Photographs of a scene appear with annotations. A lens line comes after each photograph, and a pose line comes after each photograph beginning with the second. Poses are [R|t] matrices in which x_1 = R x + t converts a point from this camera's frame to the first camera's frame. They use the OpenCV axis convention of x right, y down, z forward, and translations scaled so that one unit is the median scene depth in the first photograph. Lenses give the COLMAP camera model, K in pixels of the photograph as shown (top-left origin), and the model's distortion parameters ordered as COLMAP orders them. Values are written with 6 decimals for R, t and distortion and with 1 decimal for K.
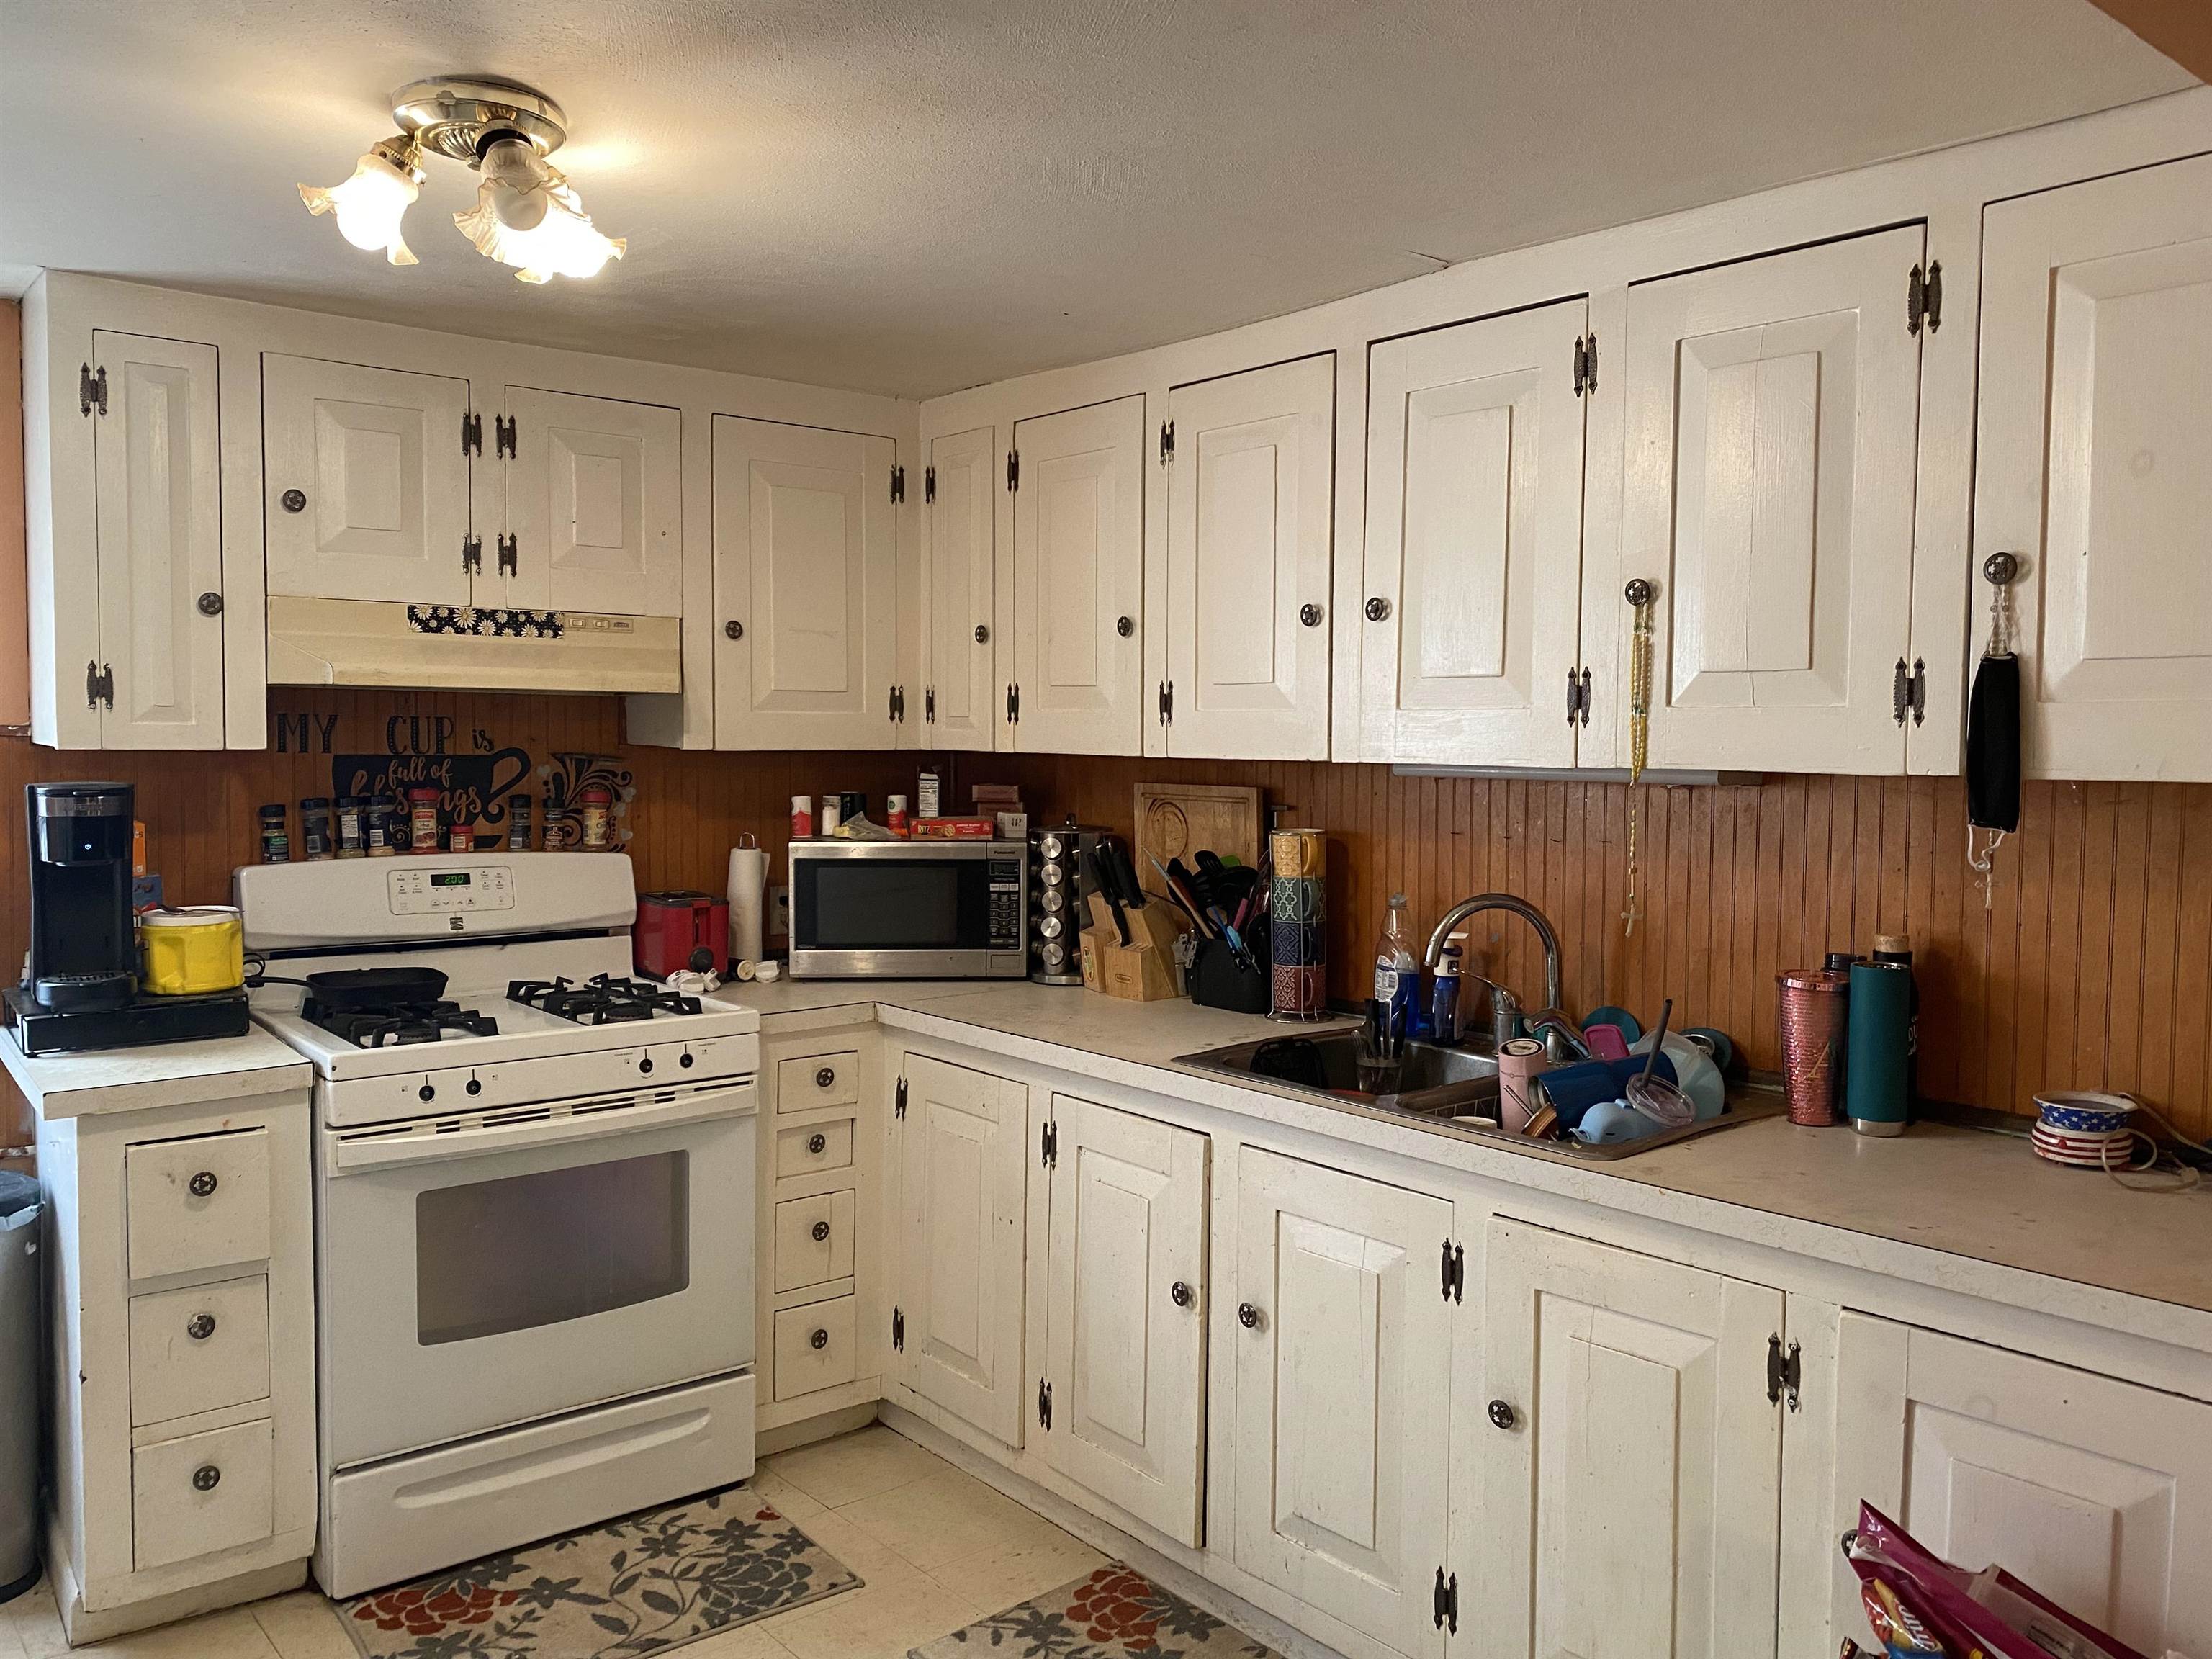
lens RADIAL K [[1698.6, 0, 1064.0], [0, 1698.6, 814.6], [0, 0, 1]] dist [0.029187, -0.066995]
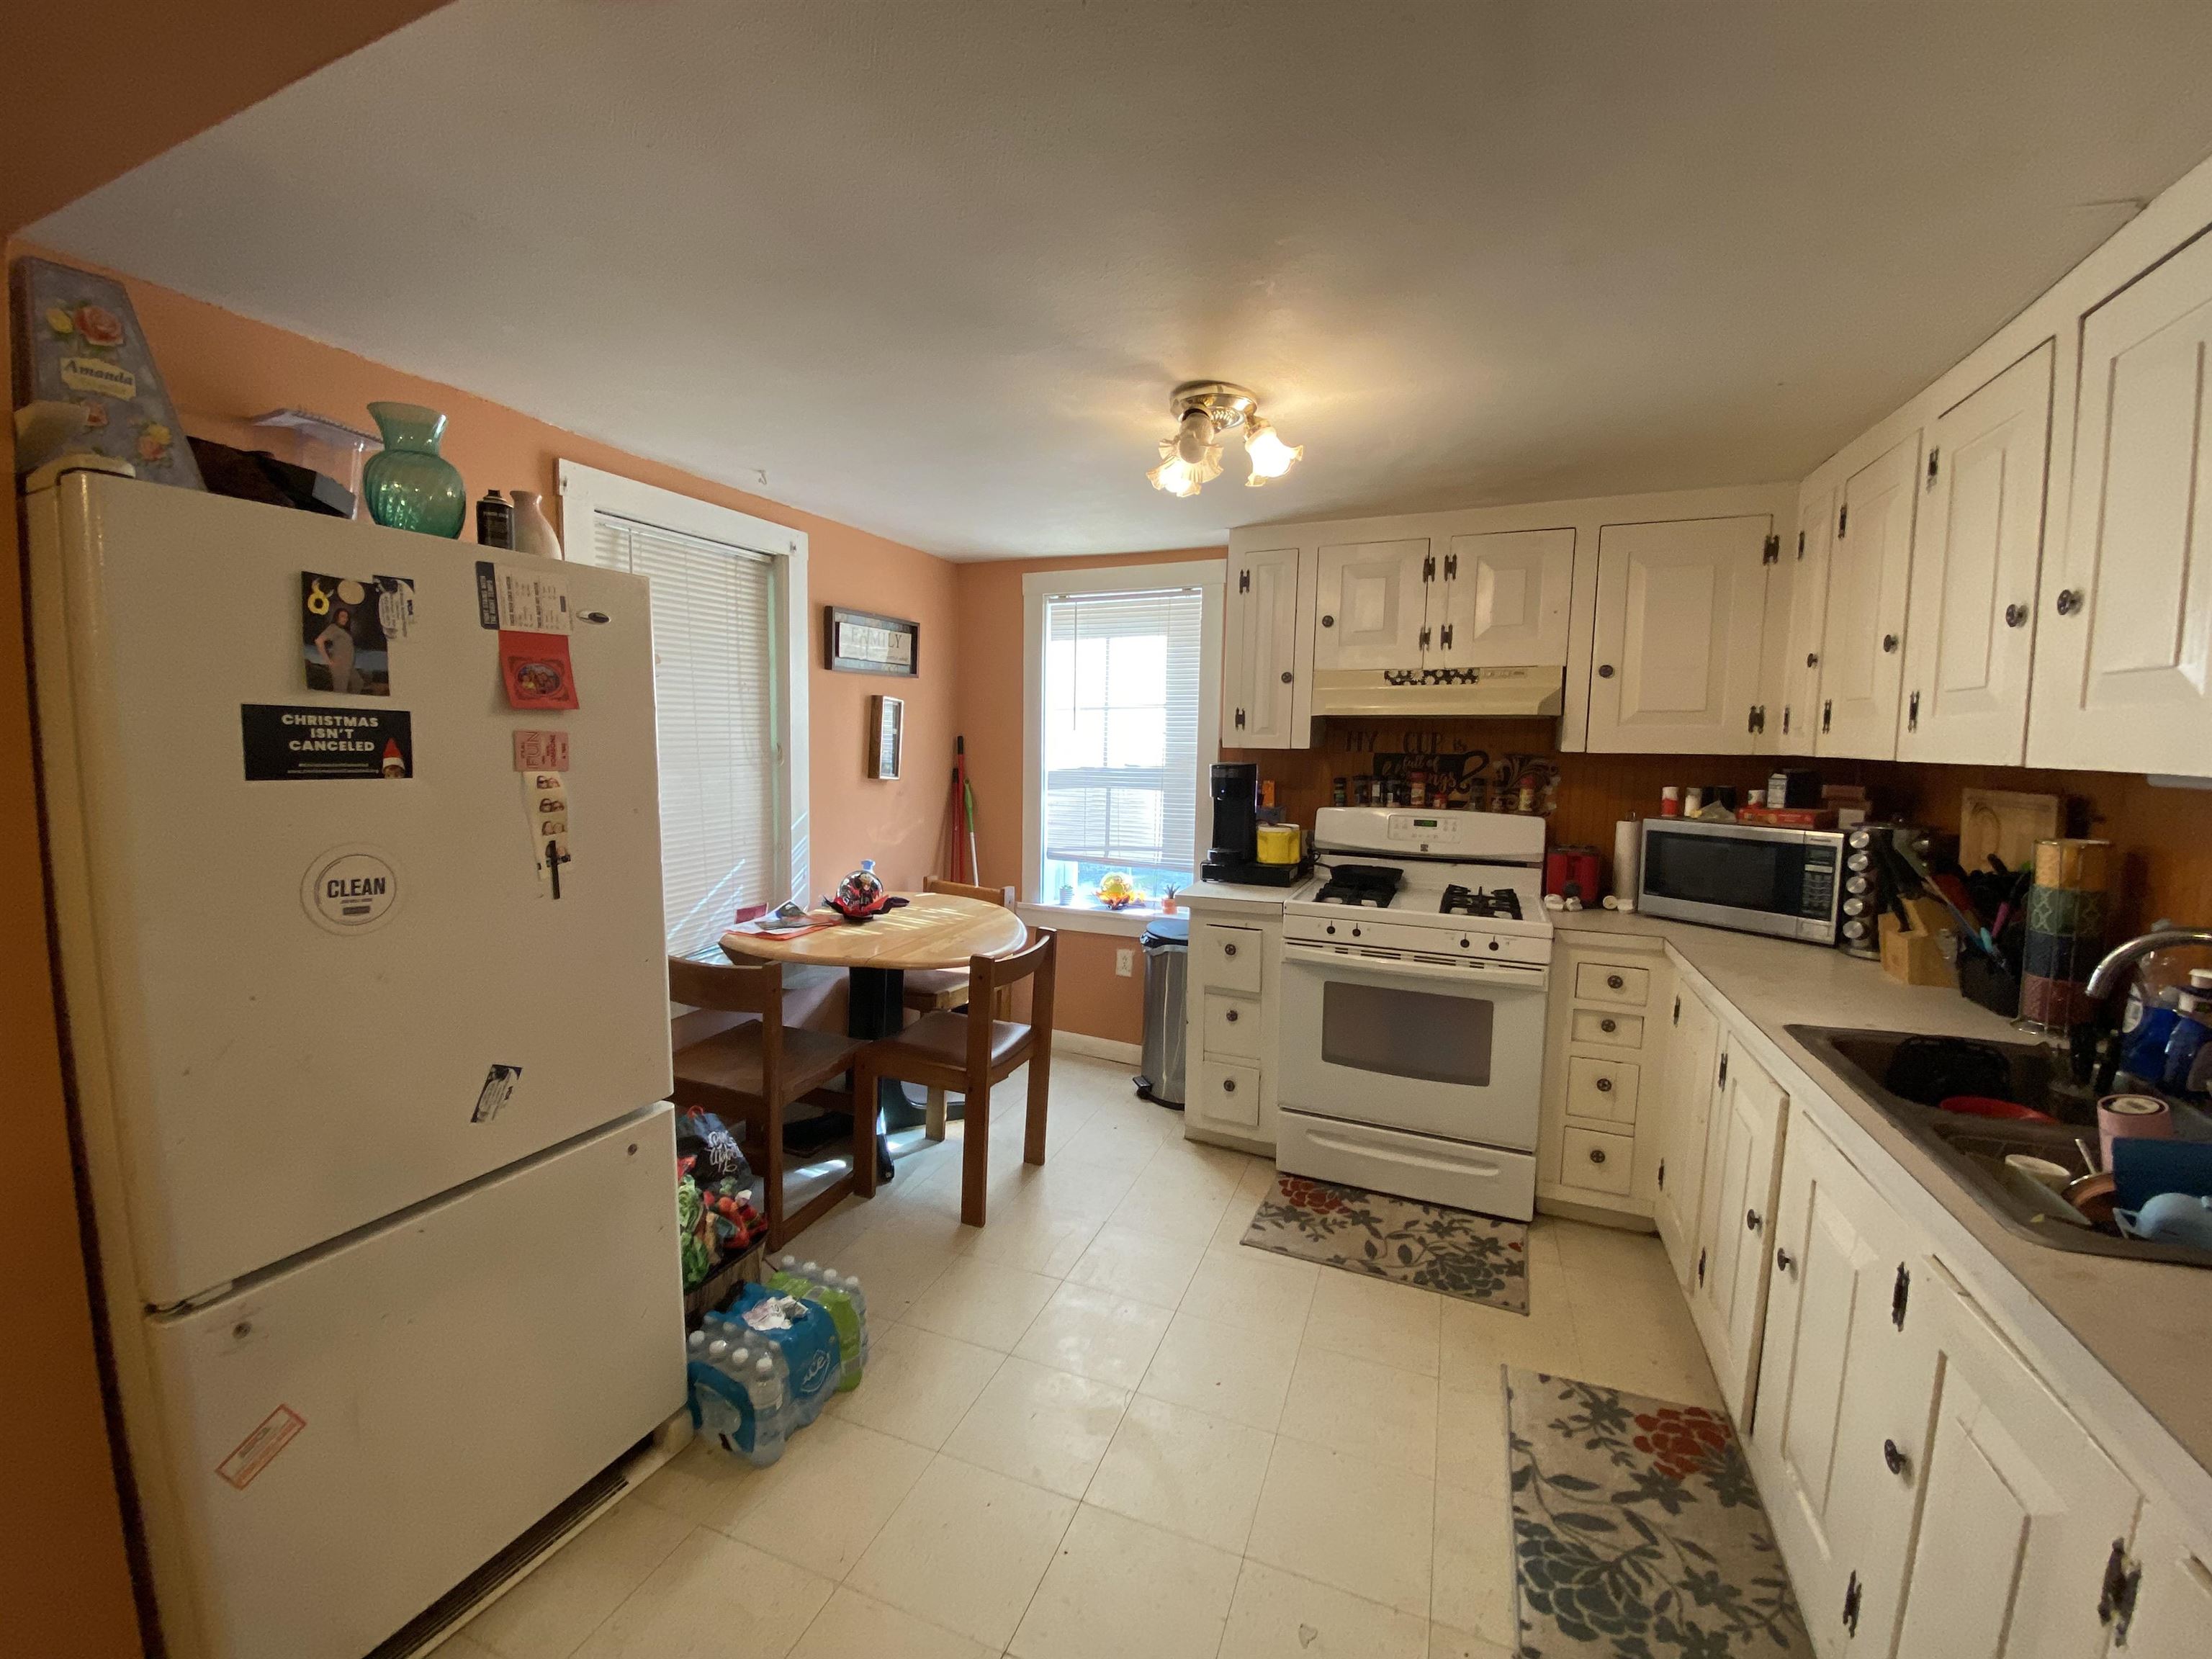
lens RADIAL K [[895.4, 0, 1102.6], [0, 895.4, 823.6], [0, 0, 1]] dist [0.013683, -0.018207]
pose [[0.468088, 0.080247, -0.880031, 0.325544], [-0.052401, 0.996636, 0.063008, -0.003291], [0.882127, 0.016621, 0.470719, 0.269804]]
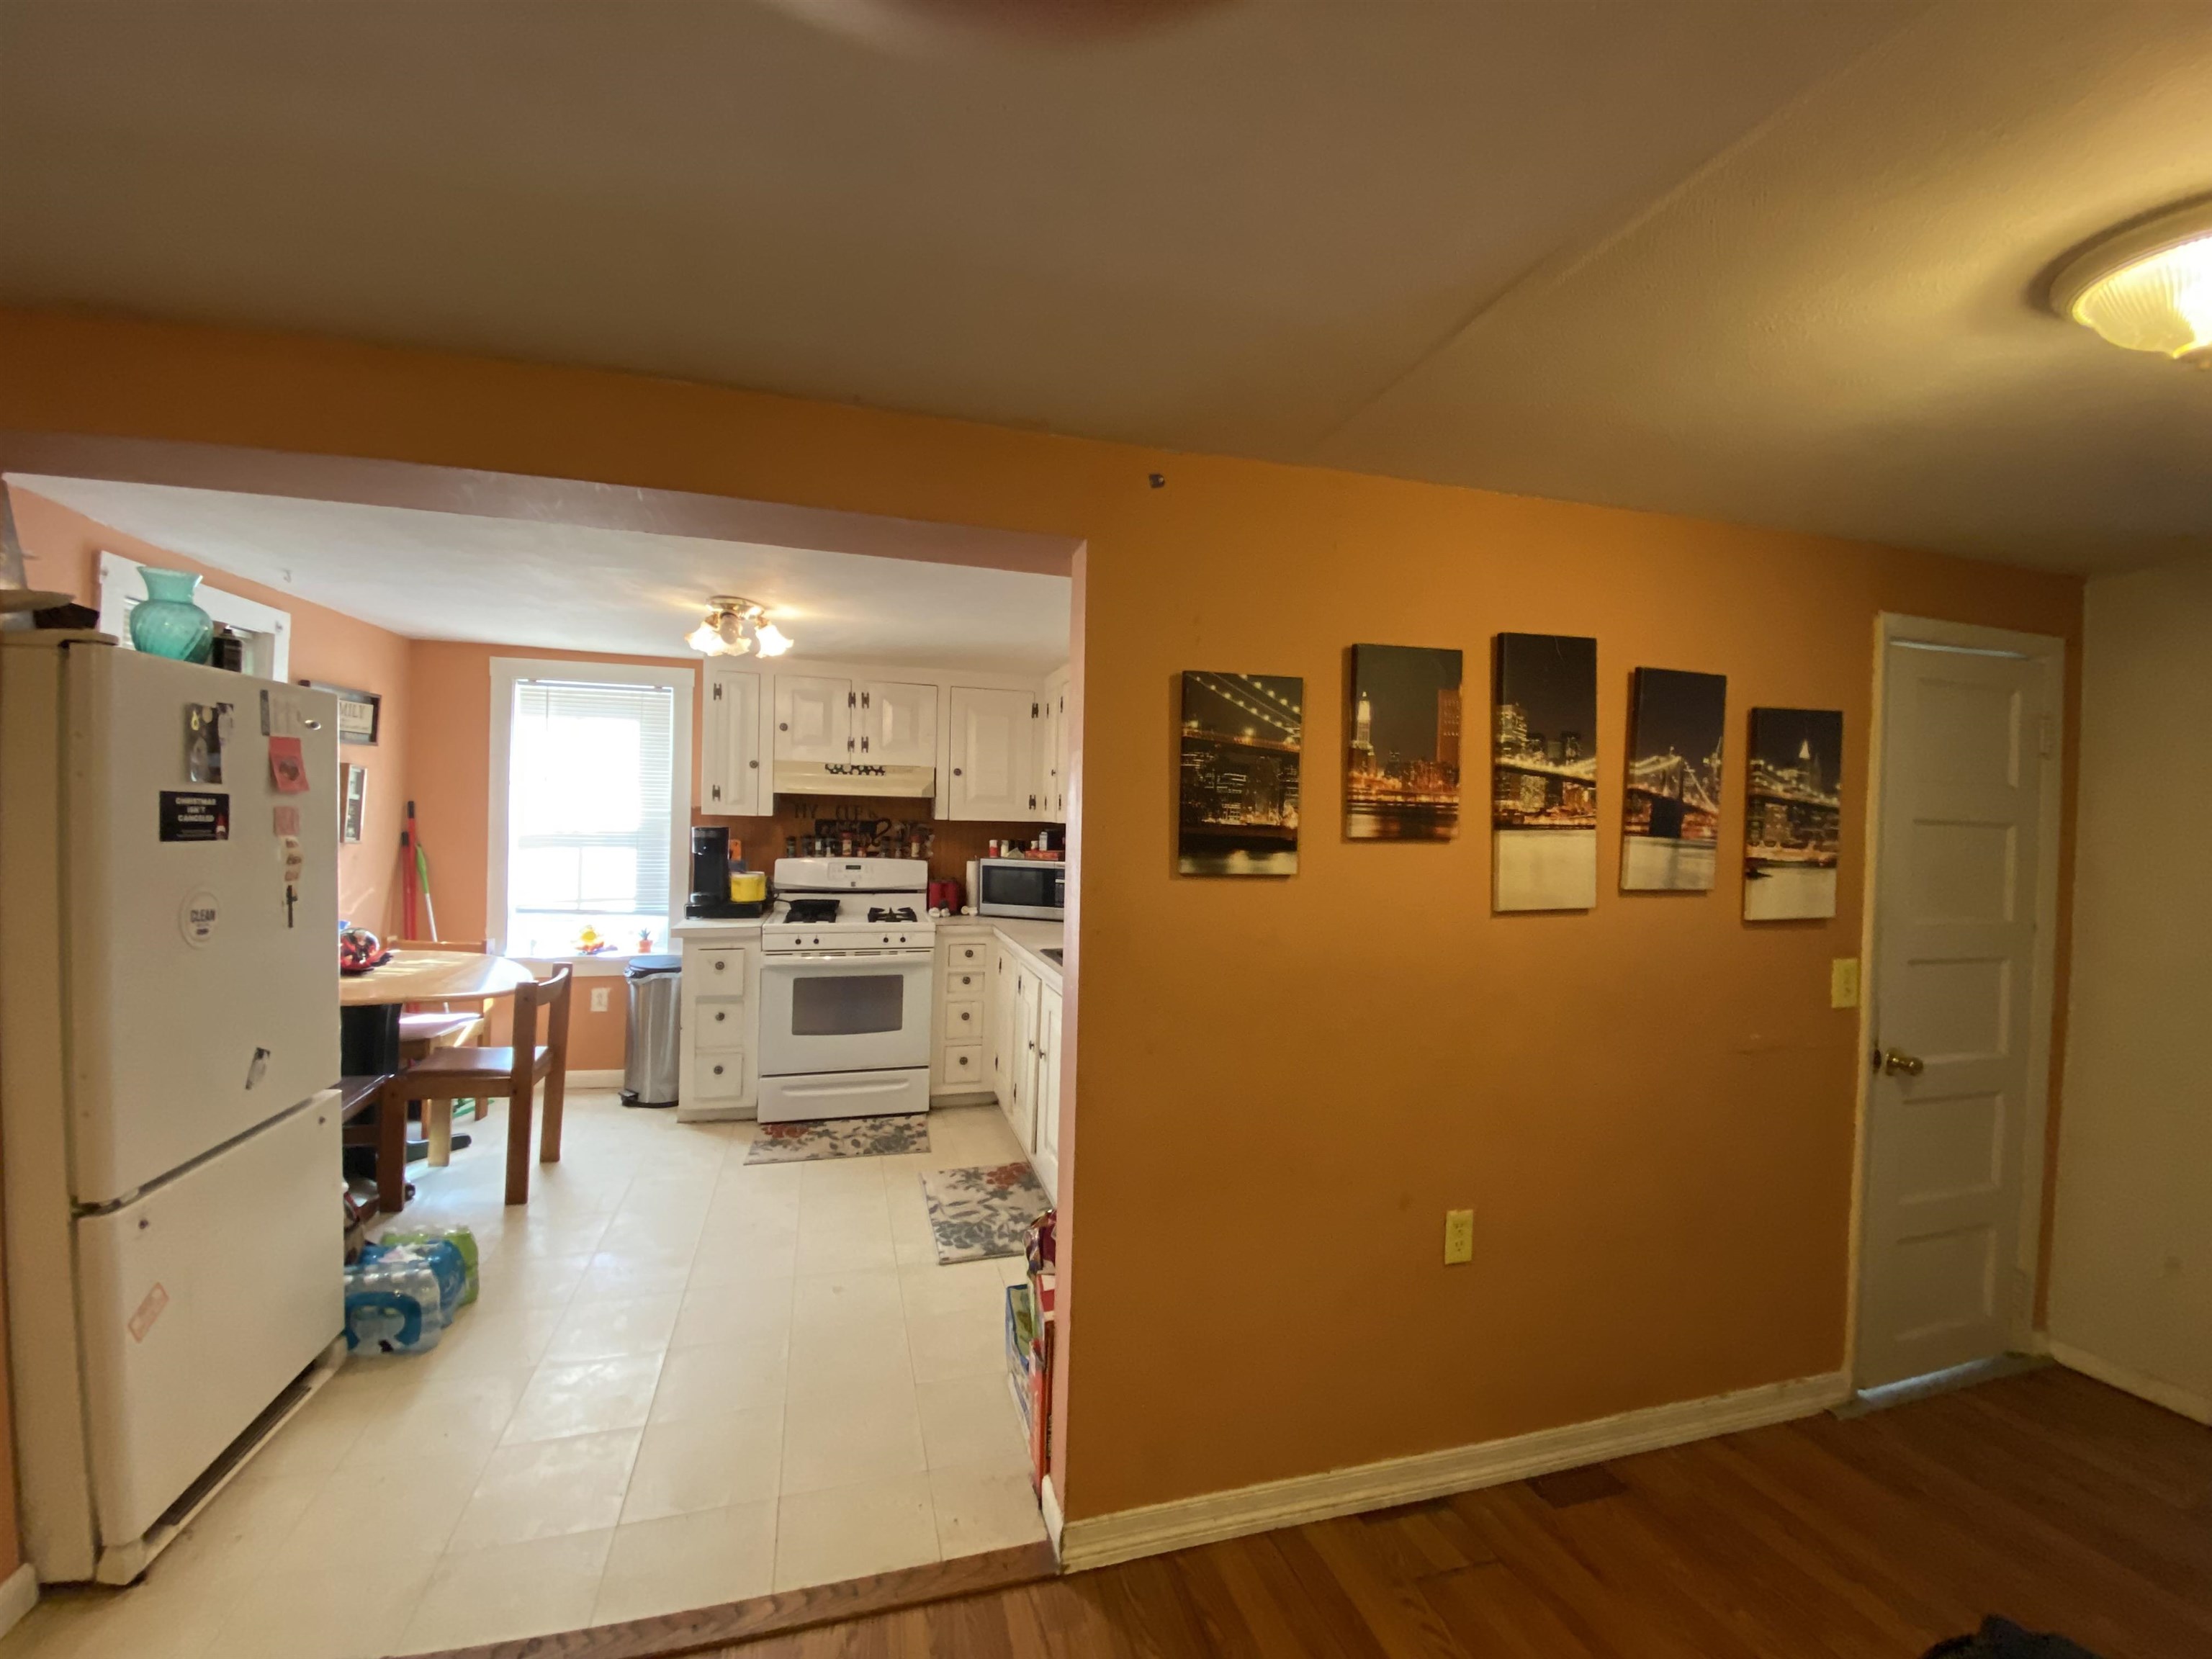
lens RADIAL K [[886.6, 0, 1100.2], [0, 886.6, 823.0], [0, 0, 1]] dist [0.039669, -0.038099]
pose [[0.914722, 0.017501, -0.403705, 0.568929], [-0.035693, 0.998656, -0.037580, 0.008179], [0.402505, 0.048785, 0.914117, -0.109806]]
